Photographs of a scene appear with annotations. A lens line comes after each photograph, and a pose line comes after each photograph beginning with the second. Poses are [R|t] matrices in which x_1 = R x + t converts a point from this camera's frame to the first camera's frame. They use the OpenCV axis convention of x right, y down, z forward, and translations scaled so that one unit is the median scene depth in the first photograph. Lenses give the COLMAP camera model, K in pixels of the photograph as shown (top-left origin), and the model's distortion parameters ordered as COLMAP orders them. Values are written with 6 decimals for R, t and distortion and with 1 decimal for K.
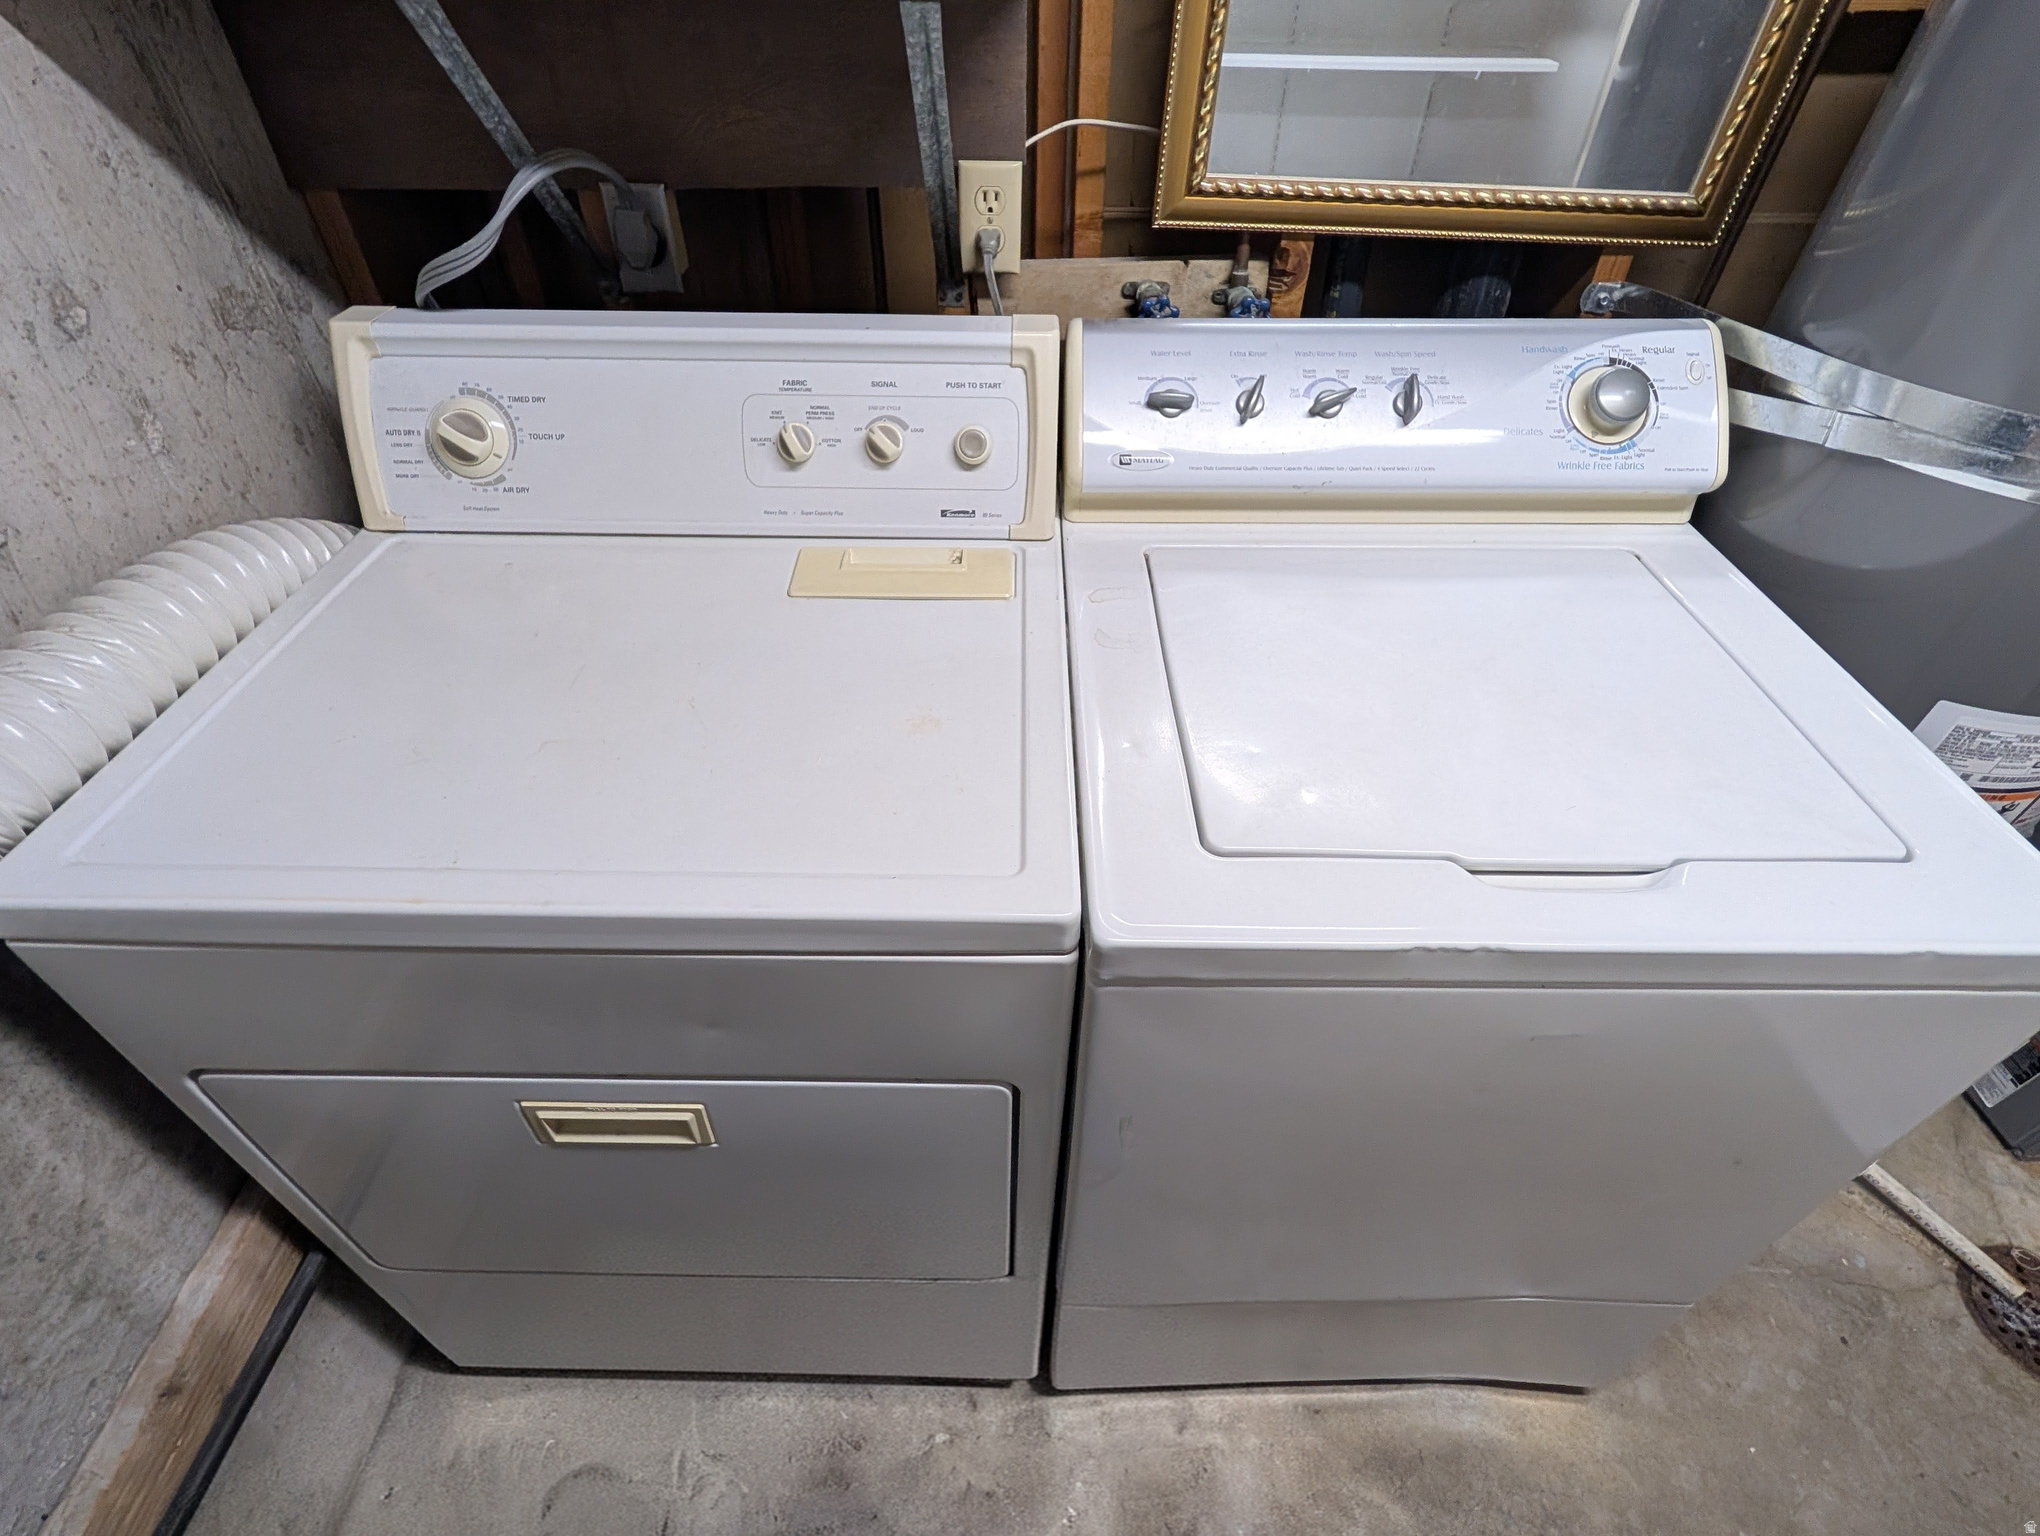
lens RADIAL K [[965.0, 0, 1024.2], [0, 965.0, 764.4], [0, 0, 1]] dist [0.003862, -0.000609]
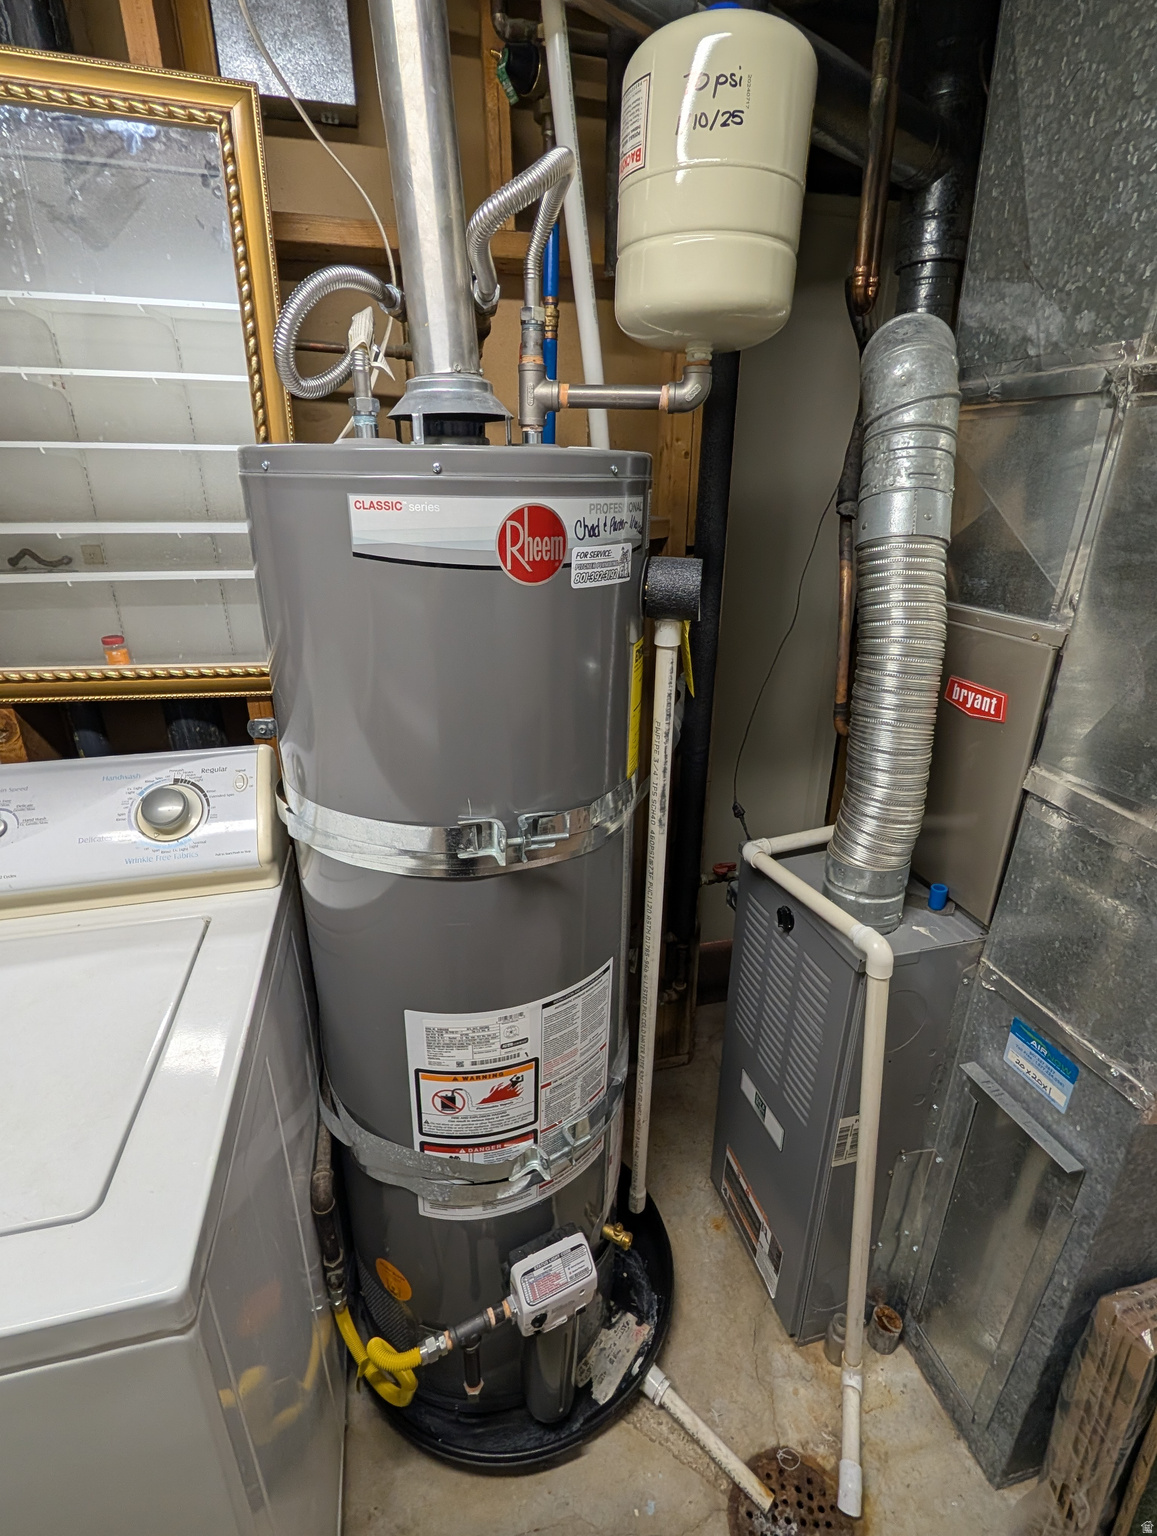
lens RADIAL K [[726.6, 0, 578.5], [0, 726.6, 771.0], [0, 0, 1]] dist [0.003862, -0.000609]
pose [[0.971034, -0.090767, 0.221029, 0.932592], [0.160016, 0.933999, -0.319437, -0.016313], [-0.177447, 0.345553, 0.921469, -0.038646]]
